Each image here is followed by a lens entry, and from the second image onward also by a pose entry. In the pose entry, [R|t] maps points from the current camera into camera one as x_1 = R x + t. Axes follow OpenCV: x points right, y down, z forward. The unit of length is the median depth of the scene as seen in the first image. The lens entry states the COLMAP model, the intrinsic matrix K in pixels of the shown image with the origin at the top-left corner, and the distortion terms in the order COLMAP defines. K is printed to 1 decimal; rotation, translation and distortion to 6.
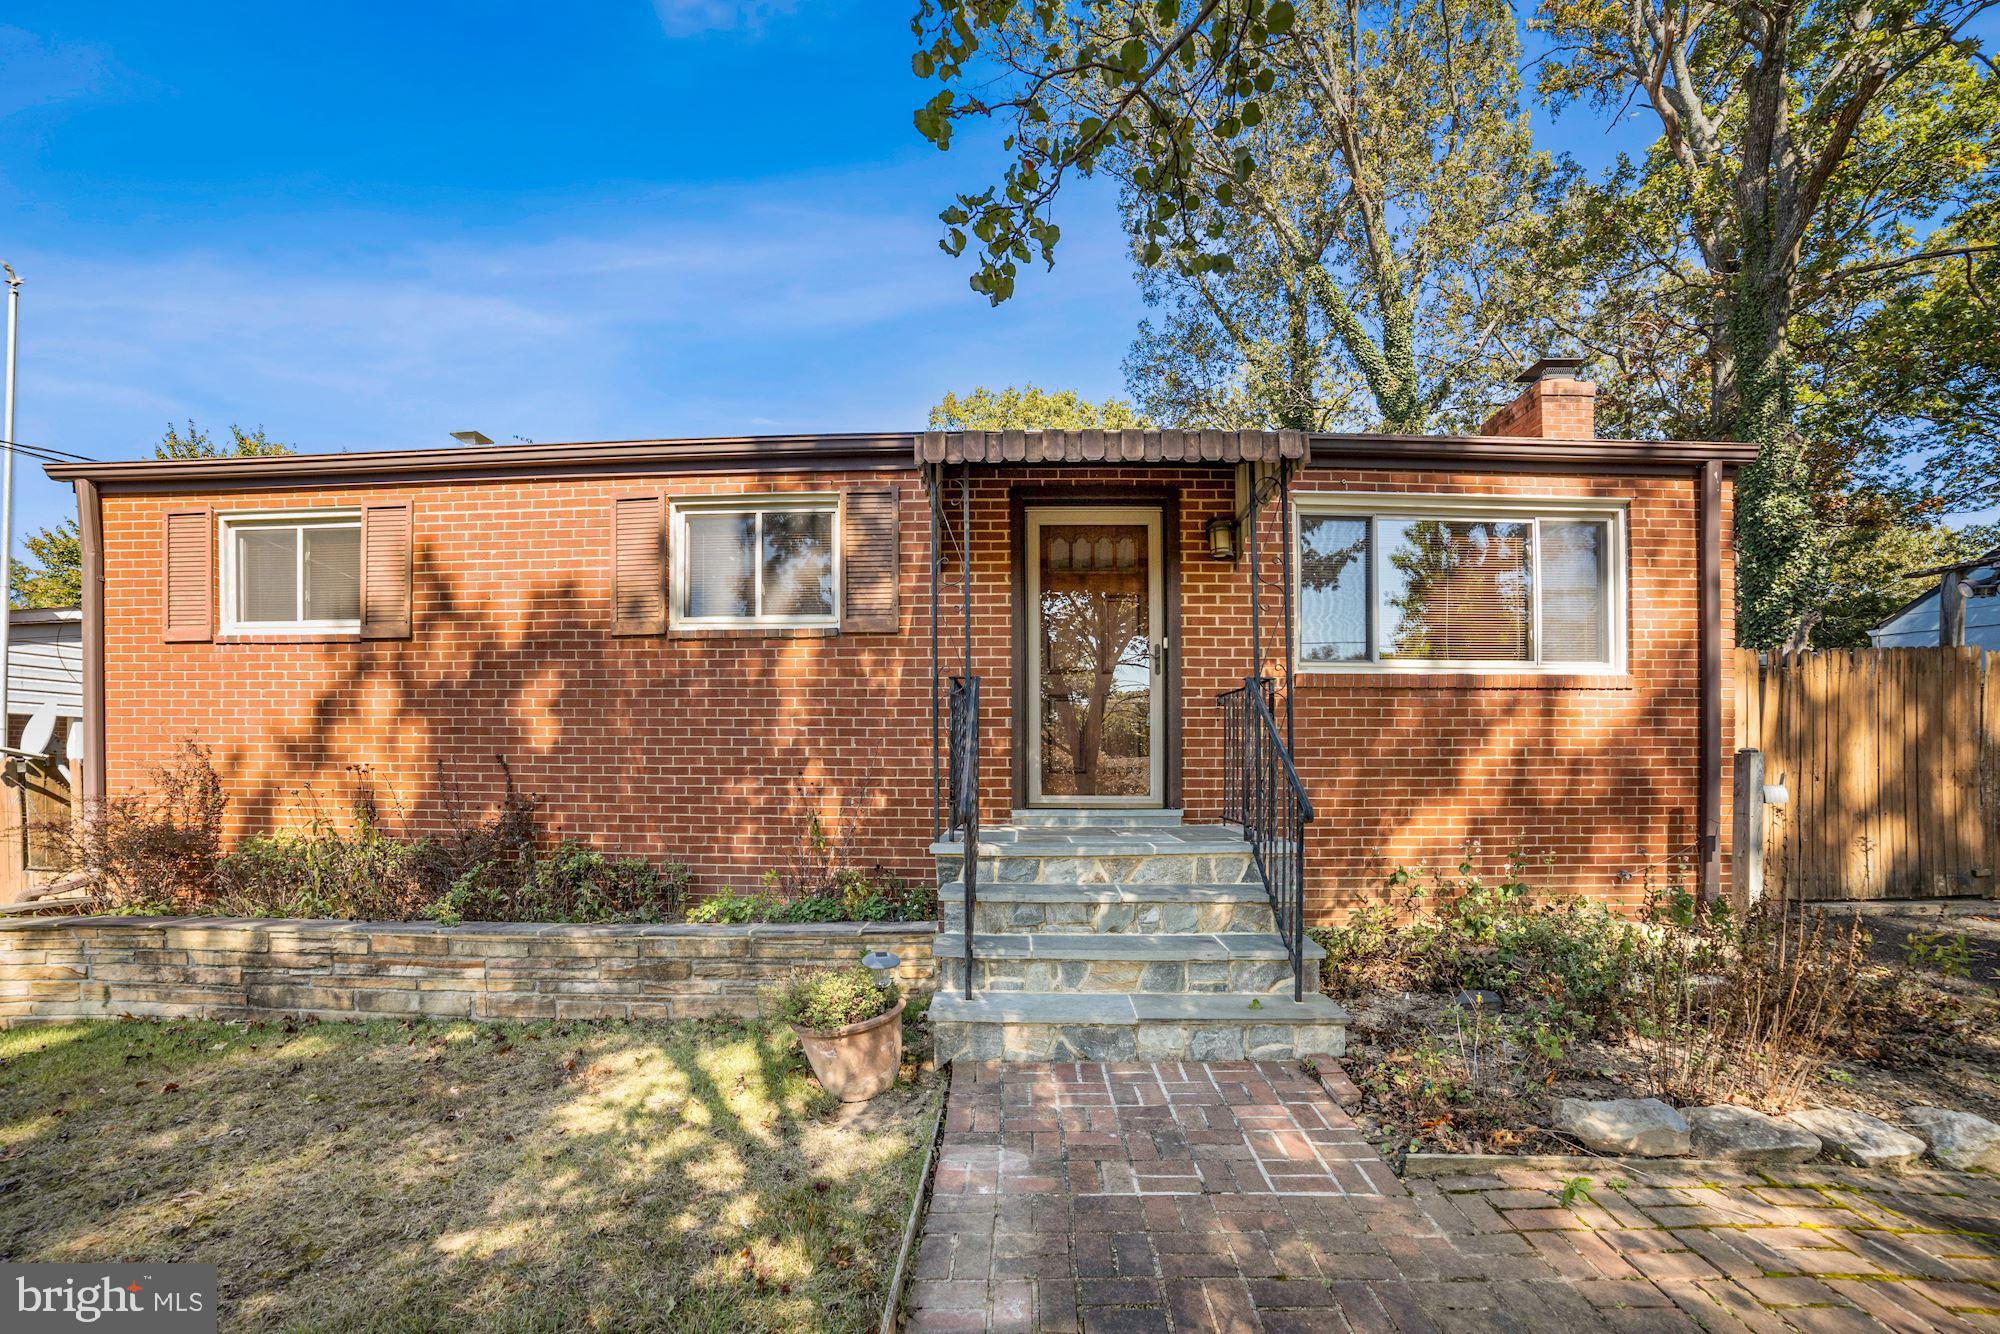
lens RADIAL K [[861.8, 0, 1000.2], [0, 861.8, 707.1], [0, 0, 1]] dist [-0.104223, 0.039097]
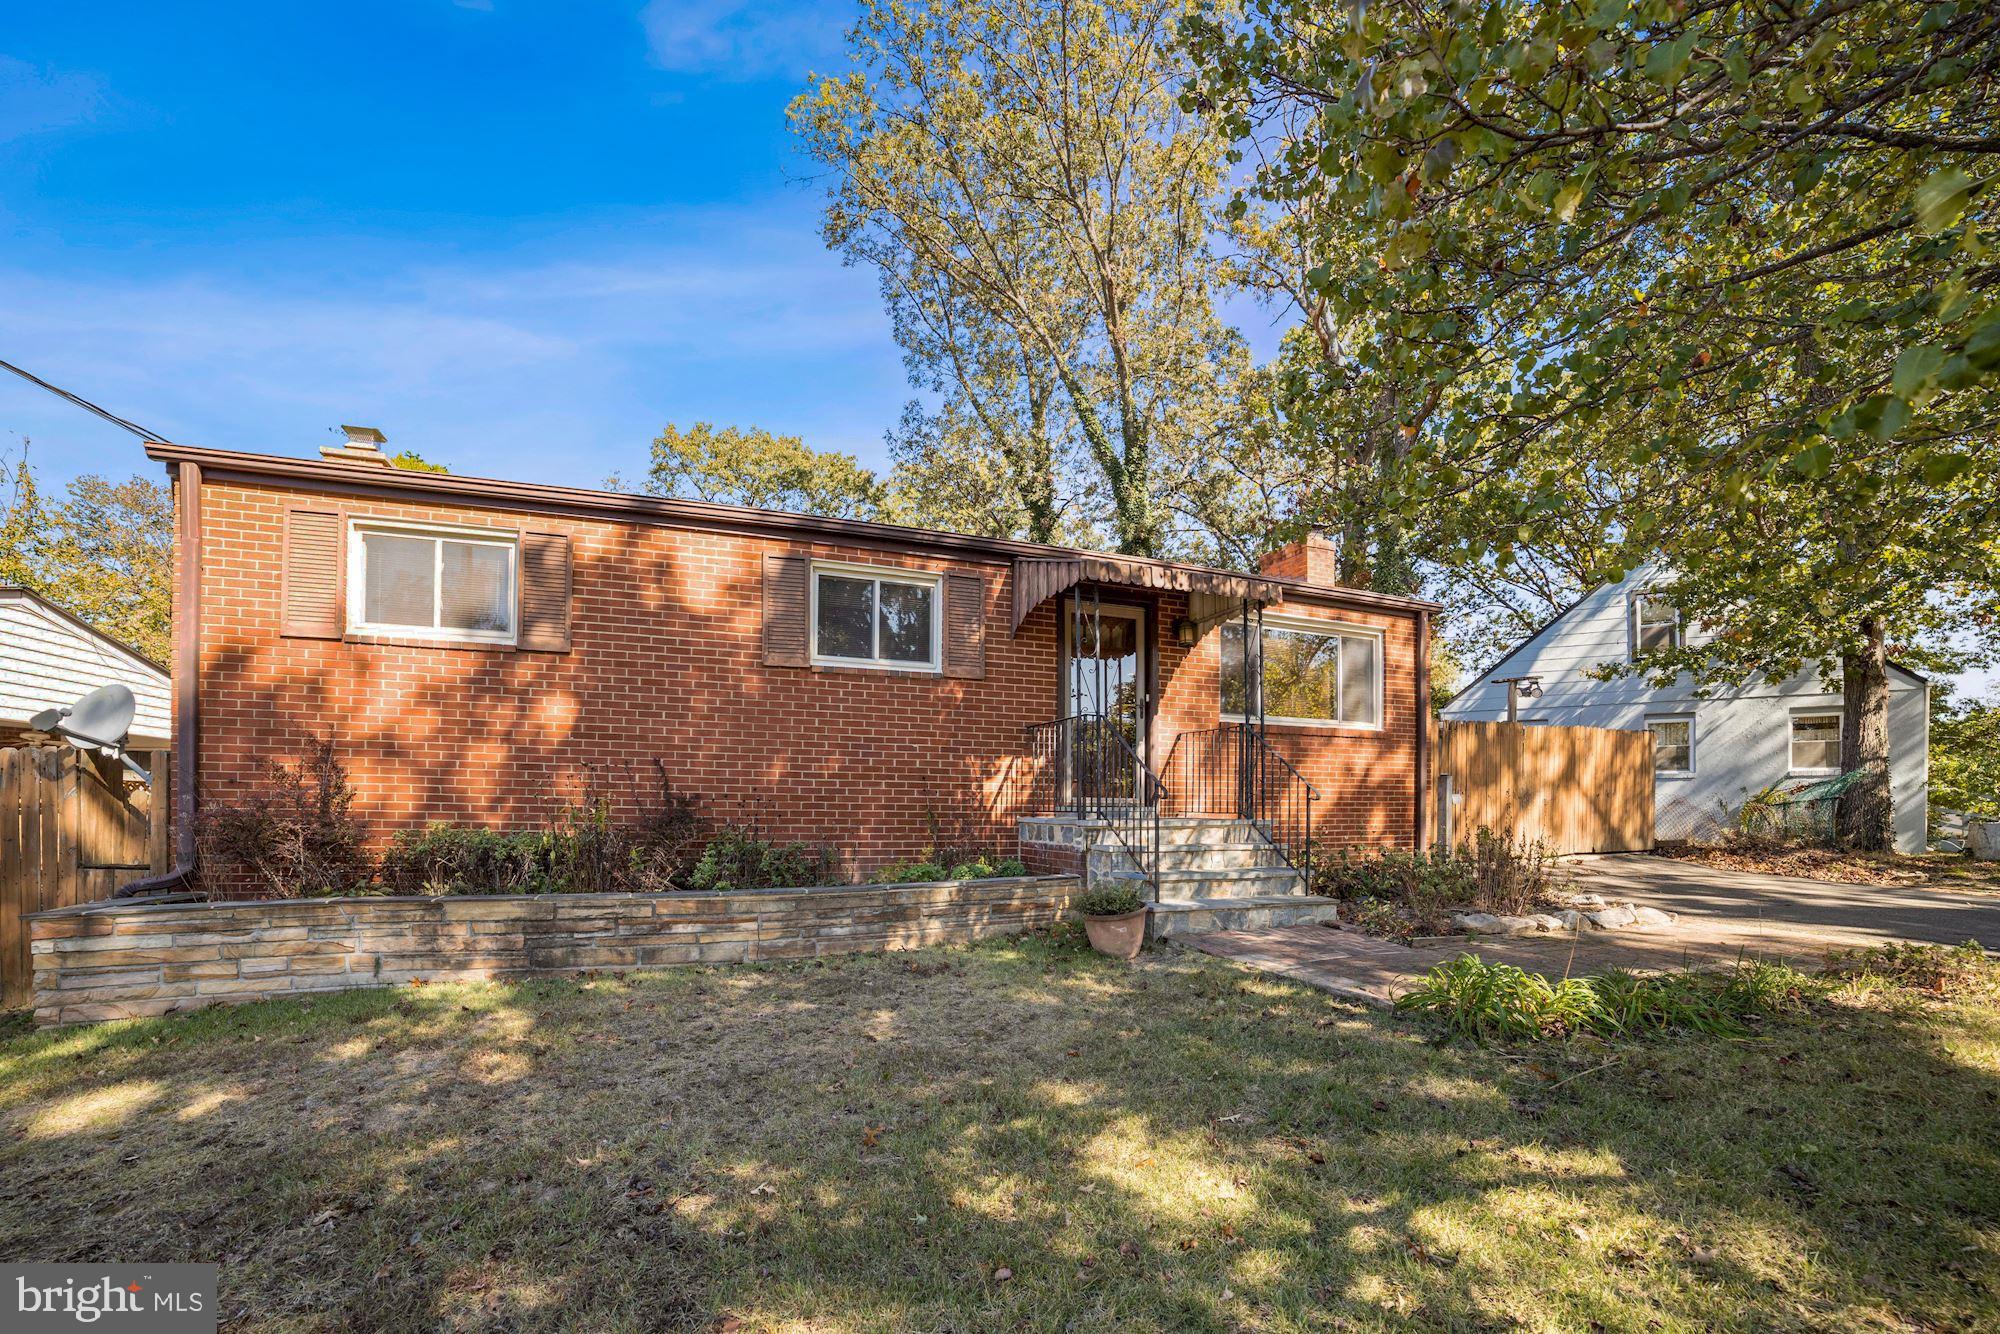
lens RADIAL K [[861.8, 0, 1000.2], [0, 861.8, 707.1], [0, 0, 1]] dist [-0.104223, 0.039097]
pose [[0.917439, 0.052614, 0.394383, -0.640606], [-0.033413, 0.997905, -0.055401, 0.034650], [-0.396471, 0.037650, 0.917275, -0.290975]]
